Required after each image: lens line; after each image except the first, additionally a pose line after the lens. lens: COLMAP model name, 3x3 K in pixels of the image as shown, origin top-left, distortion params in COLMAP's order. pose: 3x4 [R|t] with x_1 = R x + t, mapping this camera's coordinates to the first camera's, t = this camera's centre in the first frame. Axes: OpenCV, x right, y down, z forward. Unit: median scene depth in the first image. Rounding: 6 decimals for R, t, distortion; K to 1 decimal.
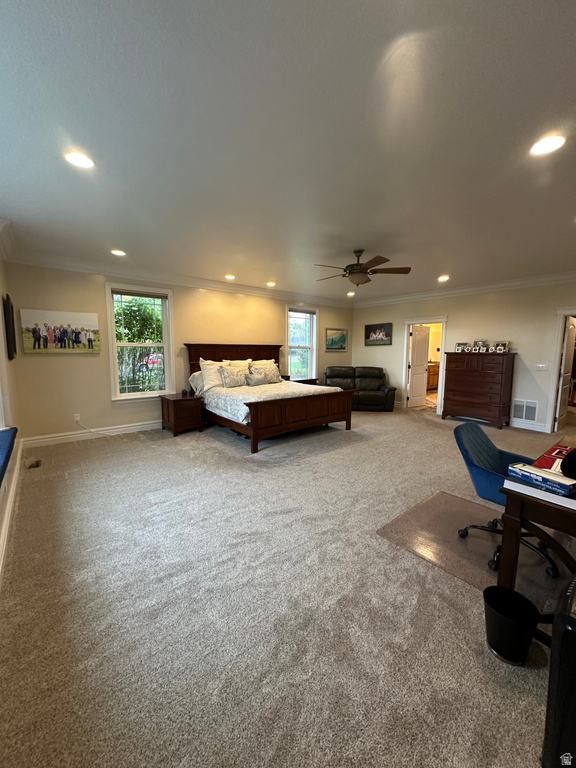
lens RADIAL K [[306.9, 0, 288.0], [0, 306.9, 384.0], [0, 0, 1]] dist [0.000542, 0.000075]
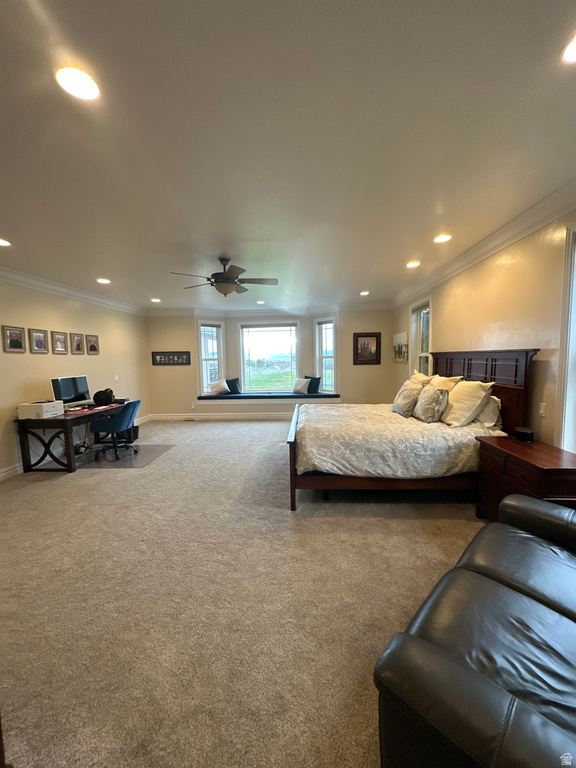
lens RADIAL K [[306.9, 0, 288.0], [0, 306.9, 384.0], [0, 0, 1]] dist [0.000542, 0.000075]
pose [[-0.671344, 0.068478, -0.737976, 0.678751], [-0.072871, 0.984799, 0.157673, -0.177315], [0.737555, 0.159630, -0.656149, 1.506105]]
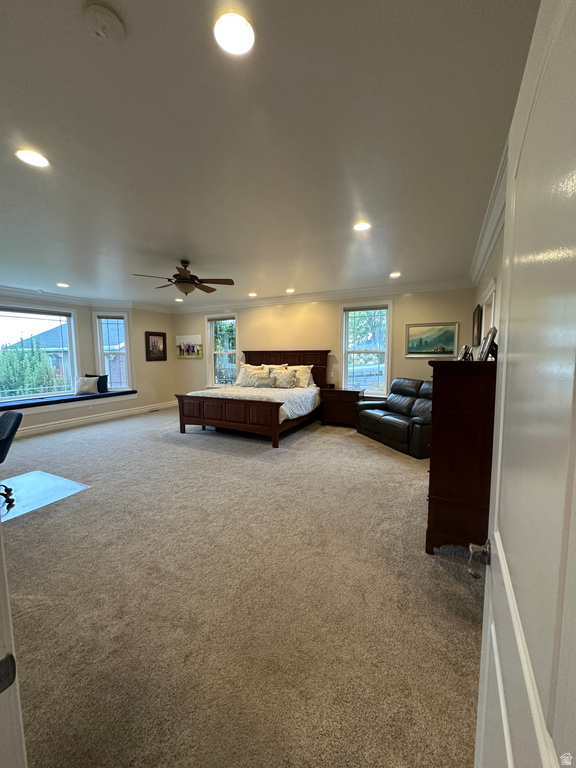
lens RADIAL K [[306.9, 0, 288.0], [0, 306.9, 384.0], [0, 0, 1]] dist [0.000542, 0.000075]
pose [[0.405386, 0.078675, -0.910754, 1.127750], [-0.097306, 0.994343, 0.042584, -0.076874], [0.908952, 0.071359, 0.410748, 0.755569]]
